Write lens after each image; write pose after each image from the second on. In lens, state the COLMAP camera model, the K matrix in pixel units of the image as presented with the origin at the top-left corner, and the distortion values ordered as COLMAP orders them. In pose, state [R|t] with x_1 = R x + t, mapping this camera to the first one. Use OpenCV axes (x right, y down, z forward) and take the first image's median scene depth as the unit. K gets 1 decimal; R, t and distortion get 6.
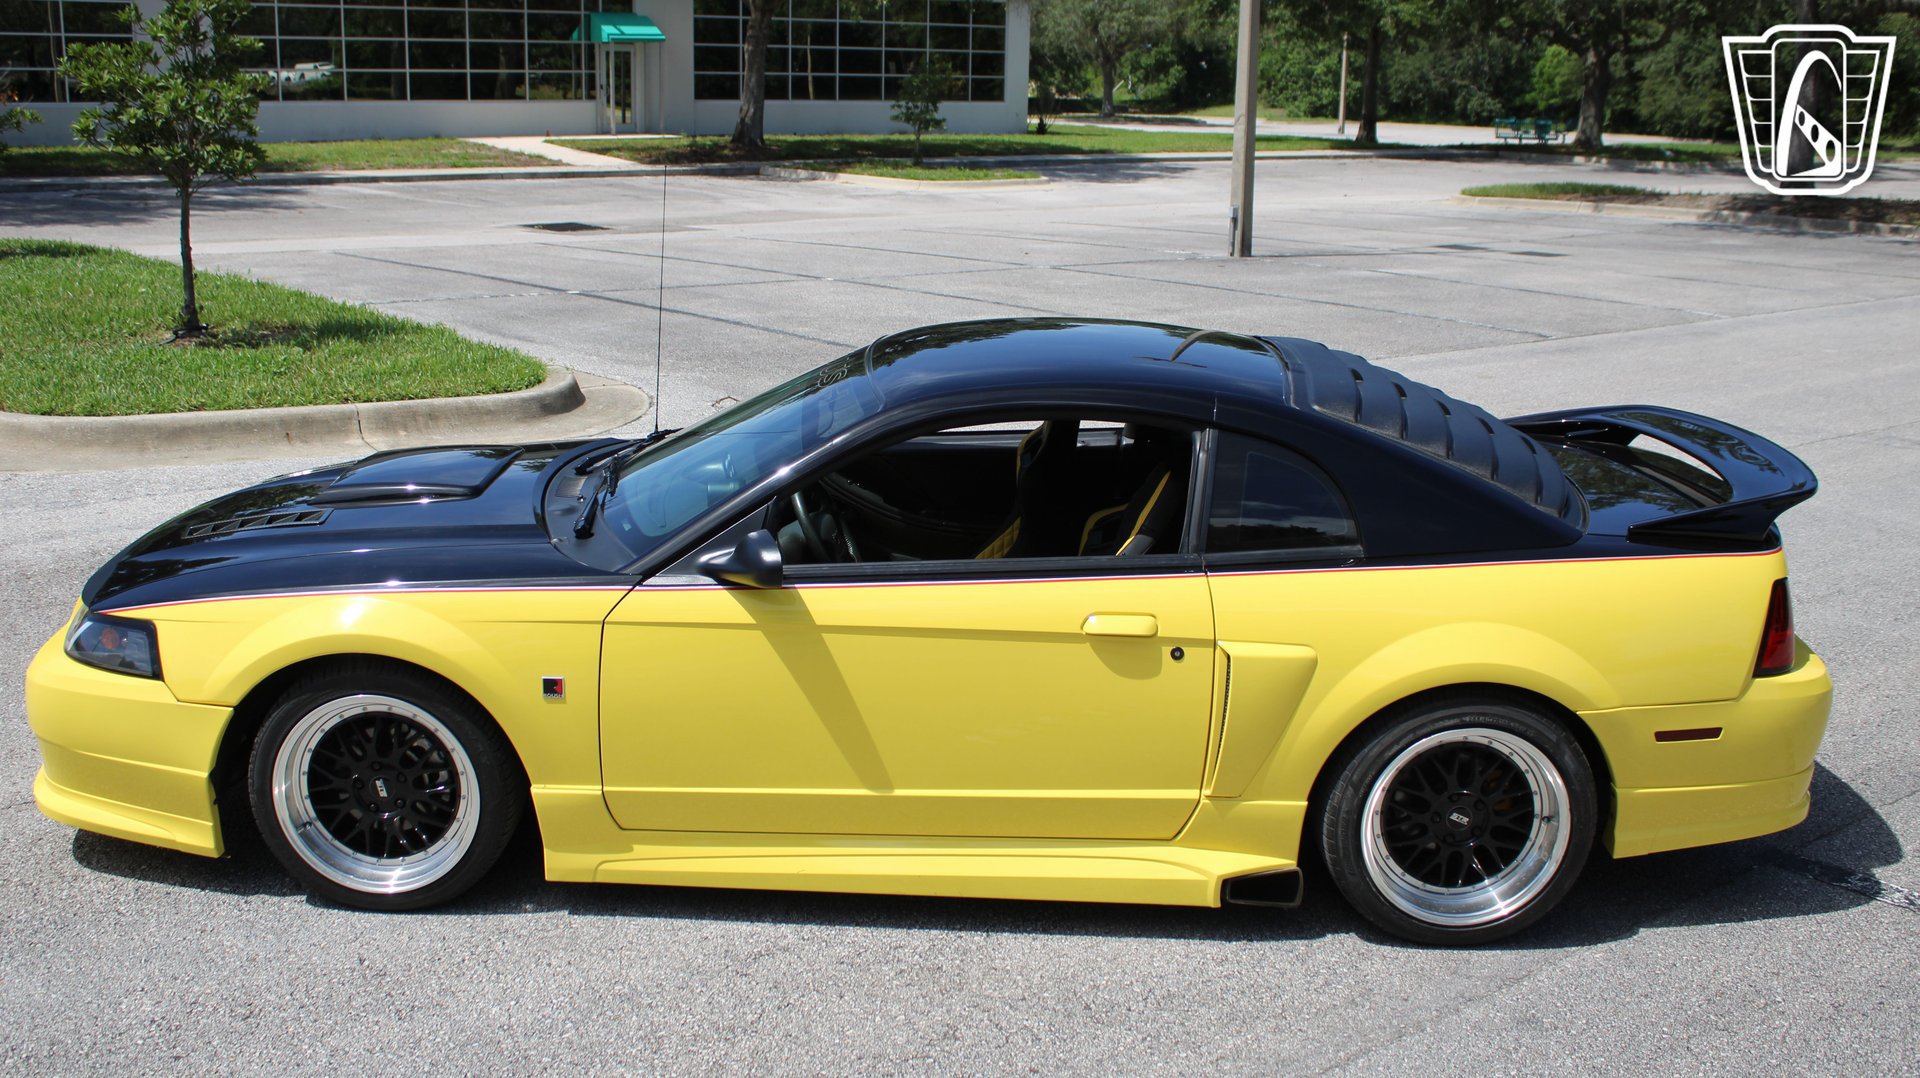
lens RADIAL K [[2046.6, 0, 1005.5], [0, 2046.6, 475.4], [0, 0, 1]] dist [-0.145099, 0.199098]
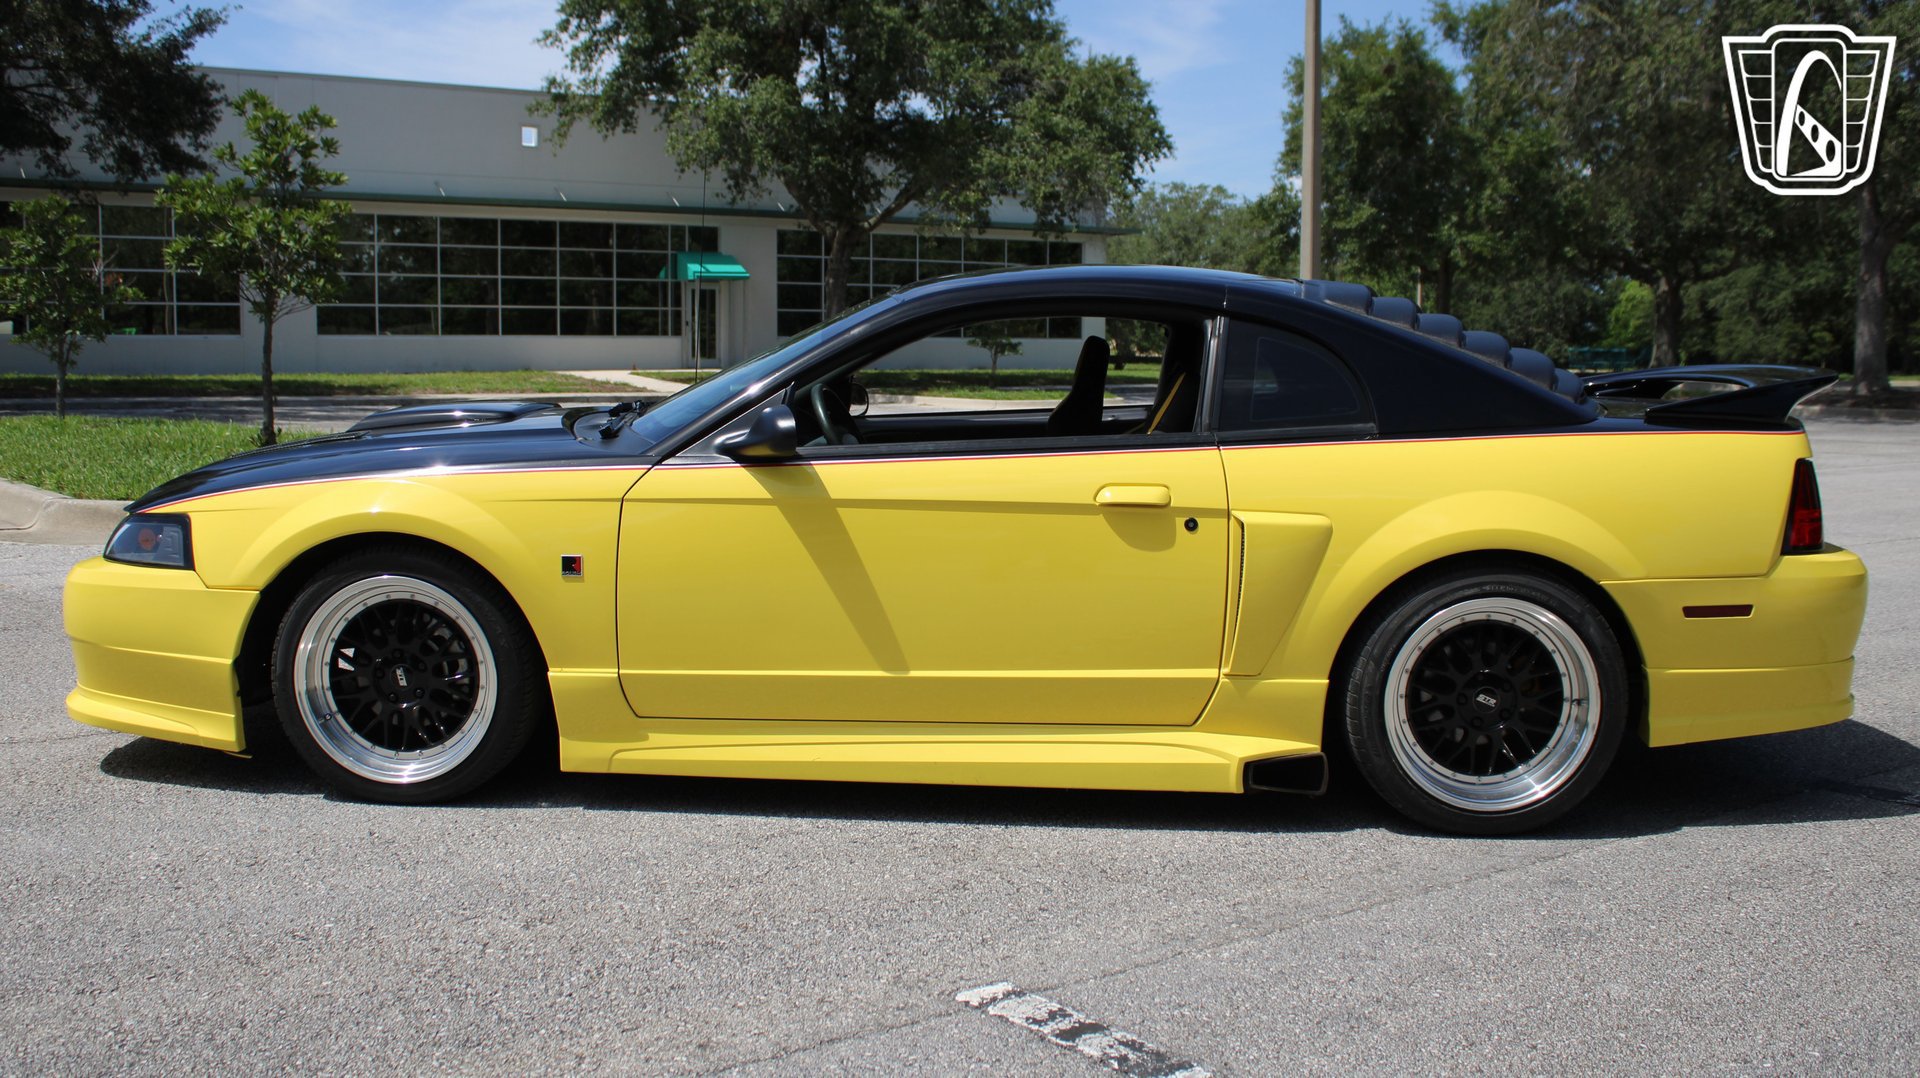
lens RADIAL K [[2046.6, 0, 1005.5], [0, 2046.6, 475.4], [0, 0, 1]] dist [-0.145099, 0.199098]
pose [[0.998818, -0.014657, -0.046341, 0.039038], [0.007312, 0.987908, -0.154869, 0.212044], [0.048051, 0.154347, 0.986848, 0.005141]]
